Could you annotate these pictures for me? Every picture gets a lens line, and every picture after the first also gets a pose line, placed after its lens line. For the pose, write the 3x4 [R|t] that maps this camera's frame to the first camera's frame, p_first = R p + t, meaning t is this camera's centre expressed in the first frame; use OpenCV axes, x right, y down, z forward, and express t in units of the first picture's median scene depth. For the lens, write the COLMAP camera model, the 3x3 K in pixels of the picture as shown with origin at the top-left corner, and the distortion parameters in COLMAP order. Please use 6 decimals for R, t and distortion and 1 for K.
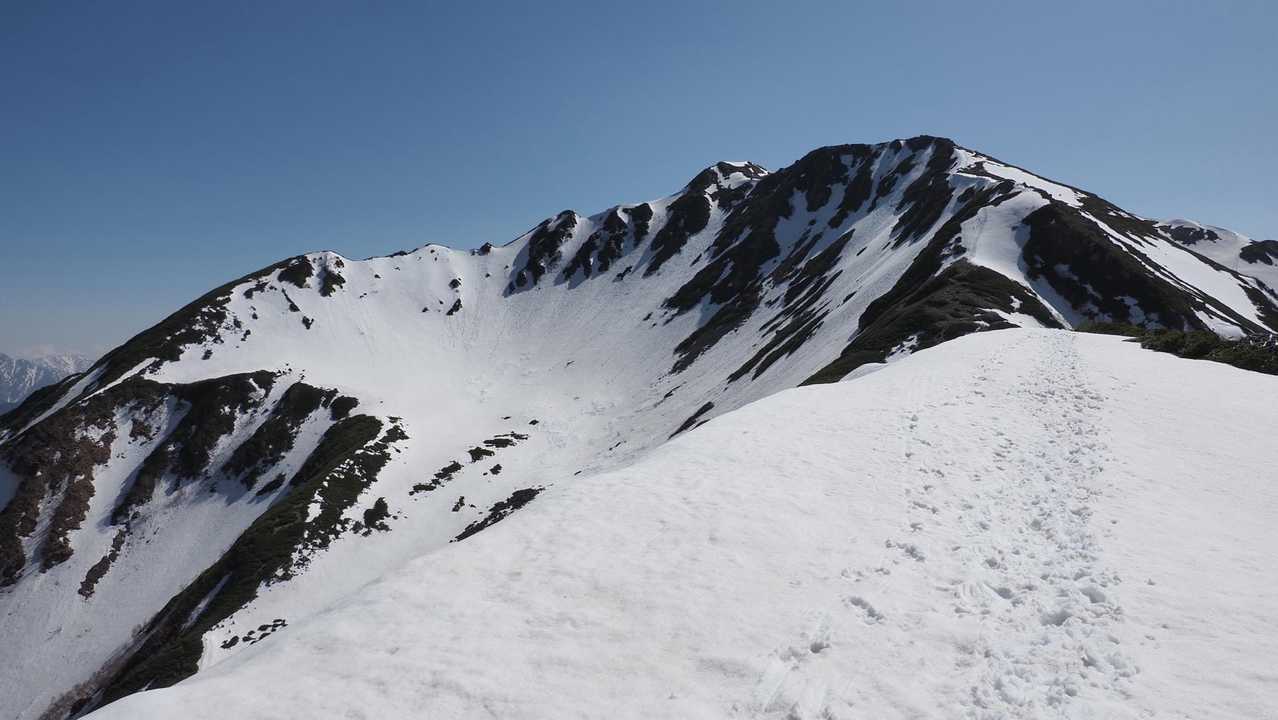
lens RADIAL K [[959.4, 0, 639.0], [0, 959.4, 360.0], [0, 0, 1]] dist [-0.005457, 0.000786]
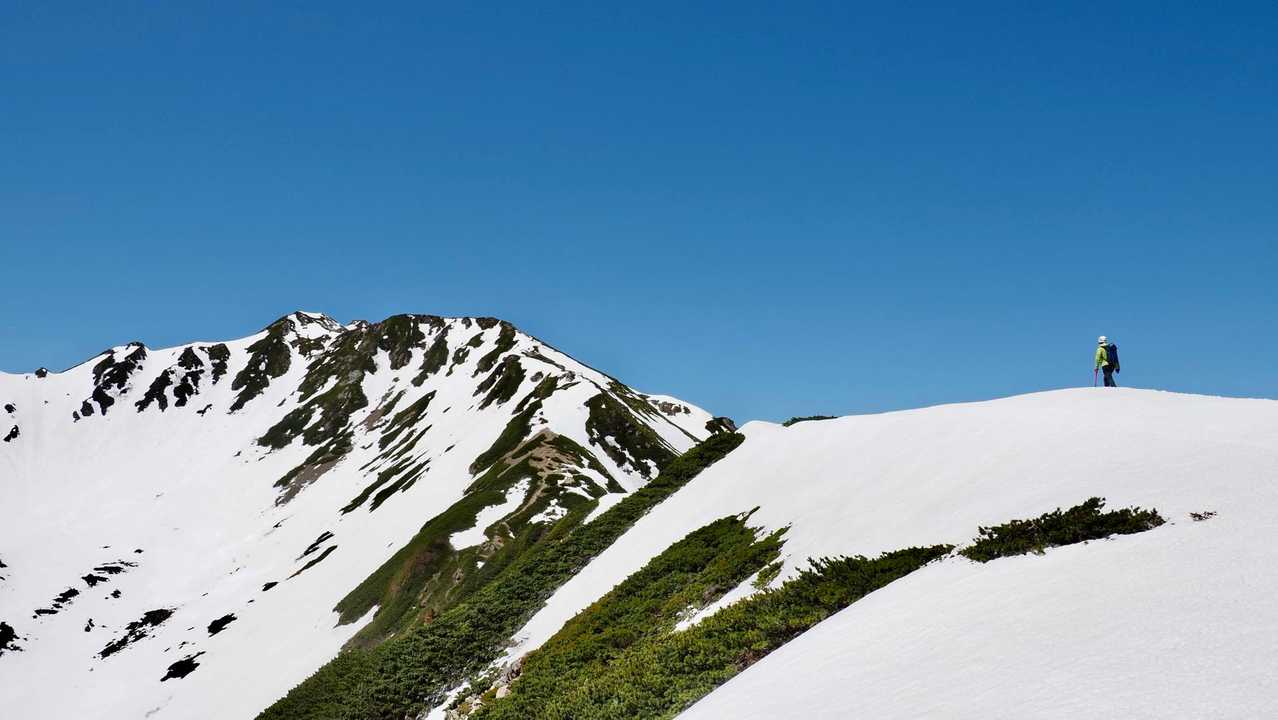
lens RADIAL K [[1001.5, 0, 639.0], [0, 1001.5, 360.0], [0, 0, 1]] dist [-0.008484, -0.001076]
pose [[0.874563, 0.089922, 0.476502, -0.158676], [-0.021648, 0.988916, -0.146889, 0.006304], [-0.484429, 0.118148, 0.866816, -0.224077]]
